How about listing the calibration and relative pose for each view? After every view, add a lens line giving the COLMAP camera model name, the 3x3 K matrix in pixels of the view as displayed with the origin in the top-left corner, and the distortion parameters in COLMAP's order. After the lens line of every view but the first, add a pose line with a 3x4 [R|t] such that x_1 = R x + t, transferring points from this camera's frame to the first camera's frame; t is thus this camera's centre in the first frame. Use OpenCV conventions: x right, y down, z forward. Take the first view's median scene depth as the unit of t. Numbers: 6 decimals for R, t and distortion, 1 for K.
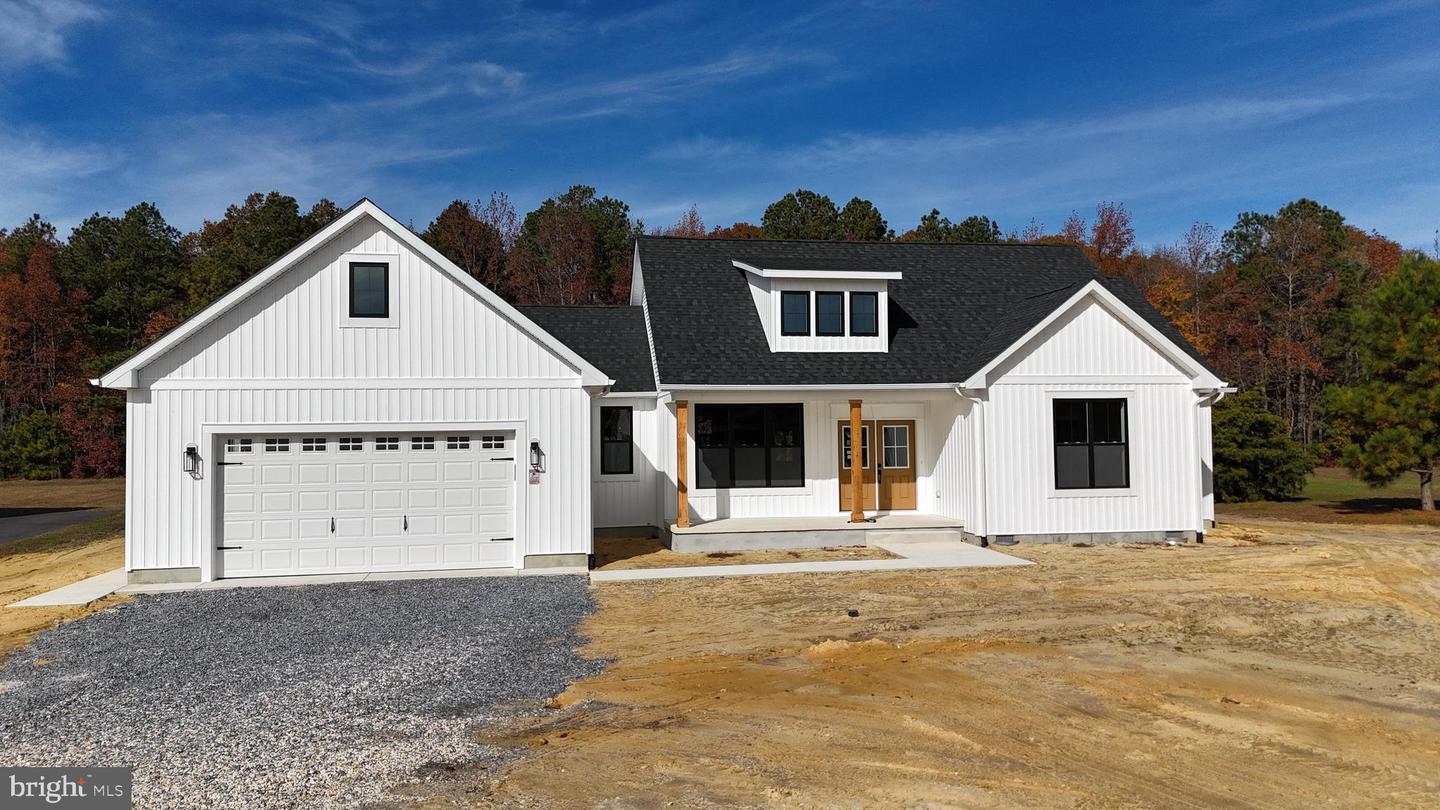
lens RADIAL K [[1061.4, 0, 720.8], [0, 1061.4, 409.2], [0, 0, 1]] dist [0.065012, -0.047805]
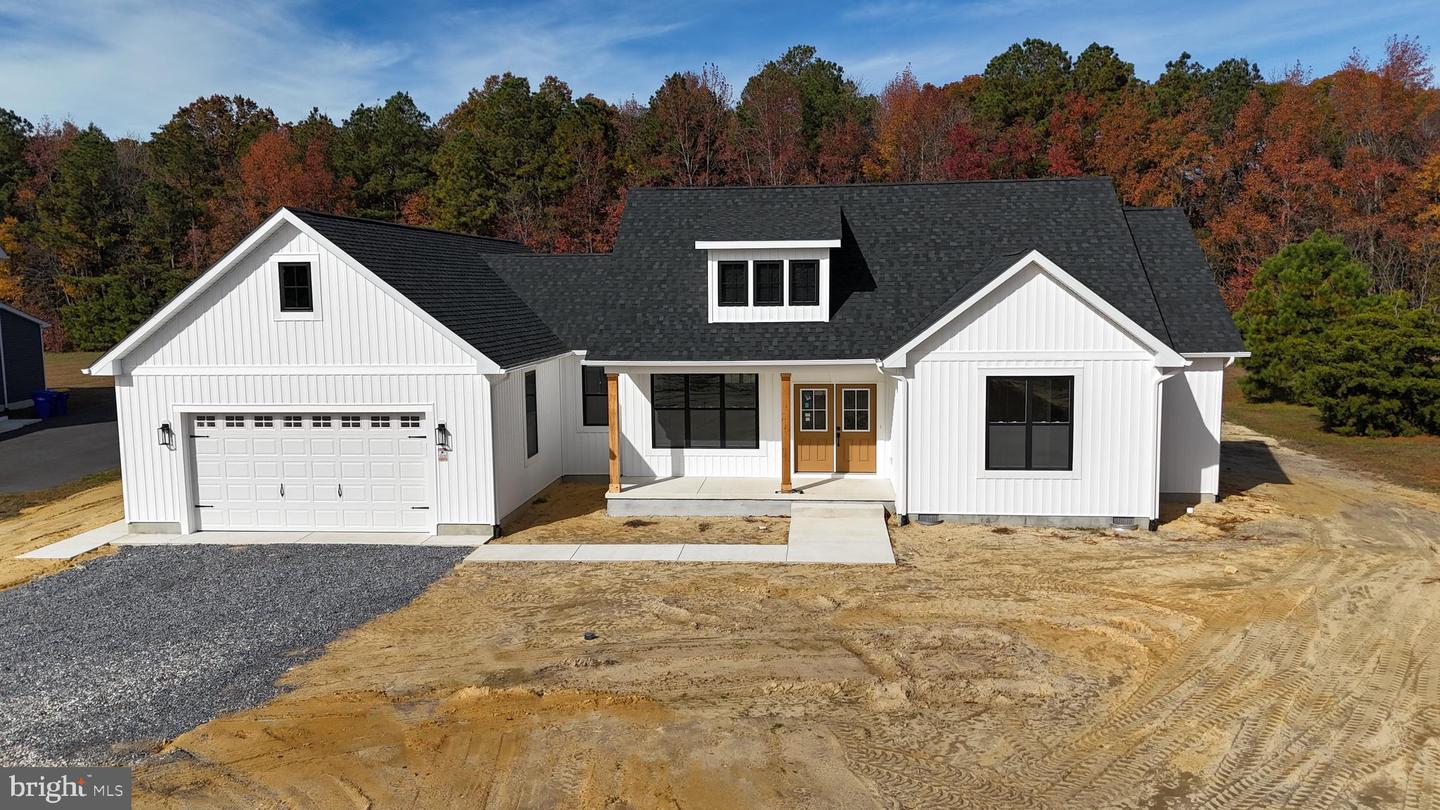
lens RADIAL K [[1061.4, 0, 719.3], [0, 1061.4, 408.4], [0, 0, 1]] dist [0.065012, -0.047805]
pose [[0.963133, 0.031864, -0.267132, 0.328881], [0.007303, 0.989499, 0.144357, -0.117961], [0.268926, -0.140986, 0.952786, 0.025659]]
